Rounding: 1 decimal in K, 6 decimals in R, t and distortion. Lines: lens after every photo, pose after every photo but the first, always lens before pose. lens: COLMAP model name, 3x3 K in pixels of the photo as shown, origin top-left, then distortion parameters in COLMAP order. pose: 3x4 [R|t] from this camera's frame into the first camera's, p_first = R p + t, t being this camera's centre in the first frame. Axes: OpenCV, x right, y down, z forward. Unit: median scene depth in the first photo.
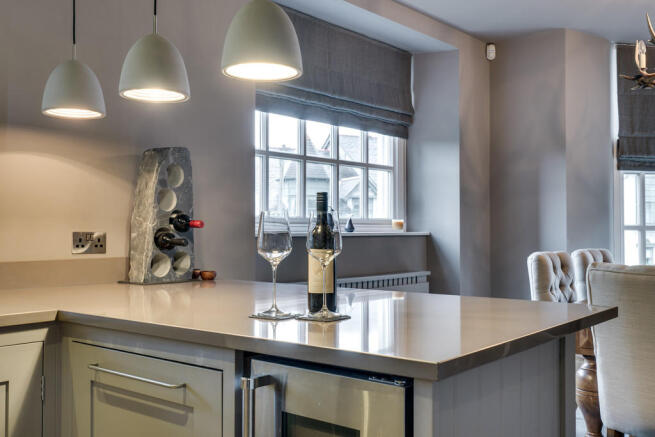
lens RADIAL K [[678.6, 0, 322.9], [0, 678.6, 220.7], [0, 0, 1]] dist [0.009541, 0.000000]
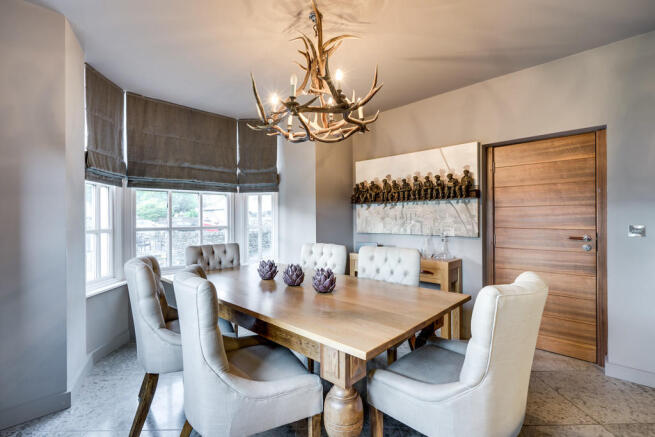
lens RADIAL K [[302.6, 0, 323.8], [0, 302.6, 220.5], [0, 0, 1]] dist [-0.000057, 0.000486]
pose [[0.100829, -0.001395, 0.994903, -0.038375], [-0.017628, 0.999840, 0.003189, -0.031211], [-0.994748, -0.017859, 0.100789, 1.119723]]
